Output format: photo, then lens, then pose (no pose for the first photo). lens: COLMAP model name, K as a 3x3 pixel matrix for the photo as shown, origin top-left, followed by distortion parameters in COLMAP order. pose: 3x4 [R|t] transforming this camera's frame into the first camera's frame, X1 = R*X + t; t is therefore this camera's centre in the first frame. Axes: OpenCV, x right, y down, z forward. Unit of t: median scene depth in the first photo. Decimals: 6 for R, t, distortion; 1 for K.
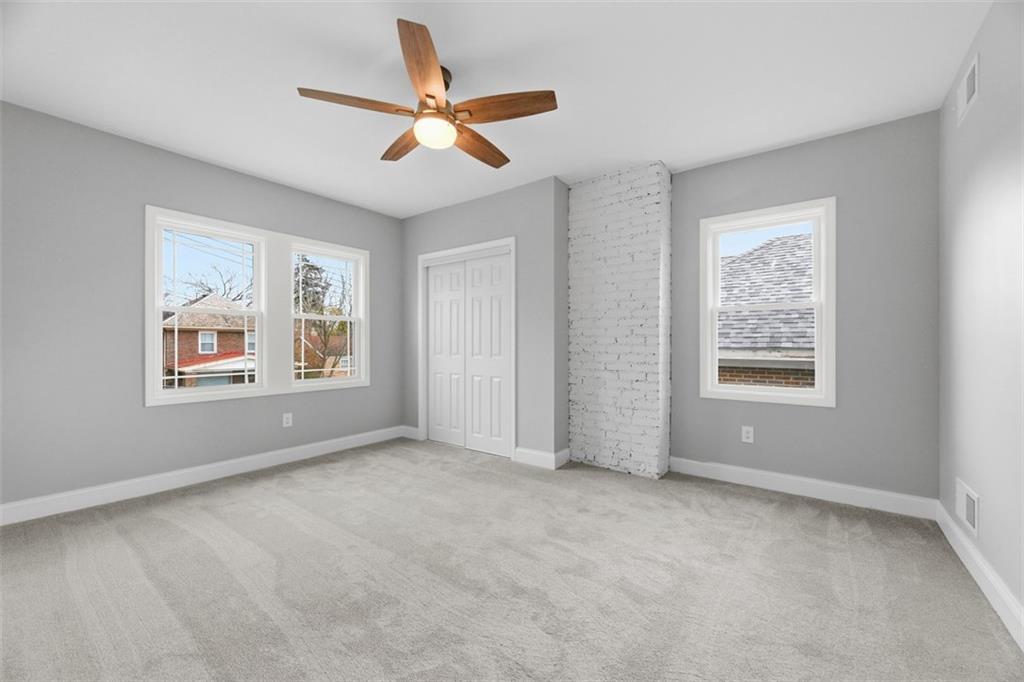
lens RADIAL K [[399.1, 0, 508.4], [0, 399.1, 342.4], [0, 0, 1]] dist [-0.000367, -0.000094]
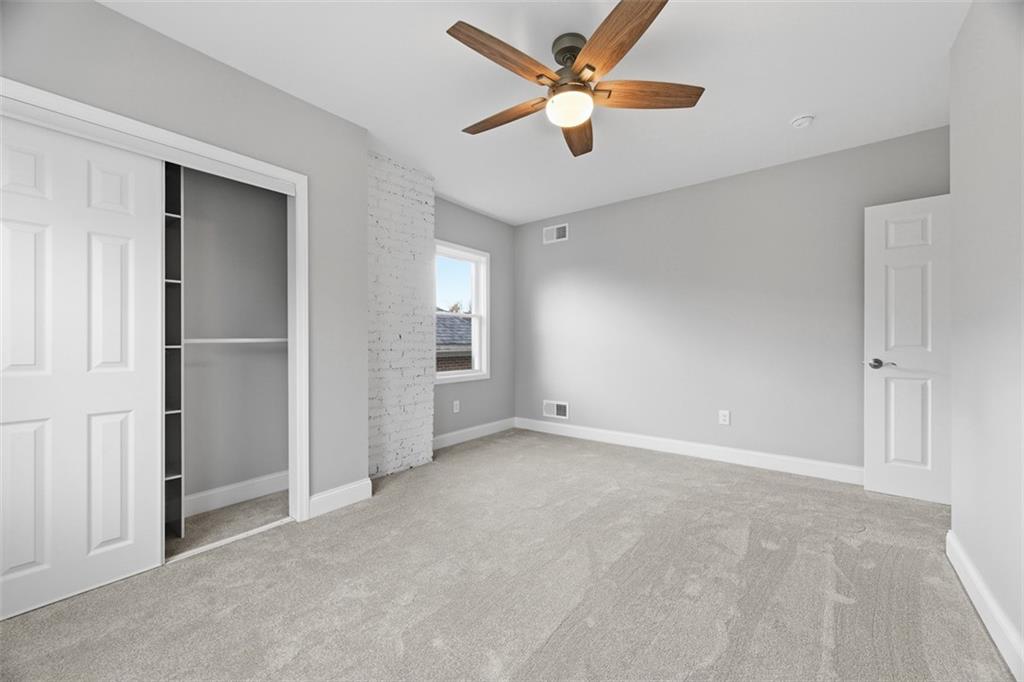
lens RADIAL K [[425.6, 0, 516.1], [0, 425.6, 343.4], [0, 0, 1]] dist [0.000352, 0.000235]
pose [[-0.067014, -0.000011, 0.997752, -0.801984], [0.000733, 1.000000, 0.000061, 0.011135], [-0.997752, 0.000735, -0.067014, 0.810350]]
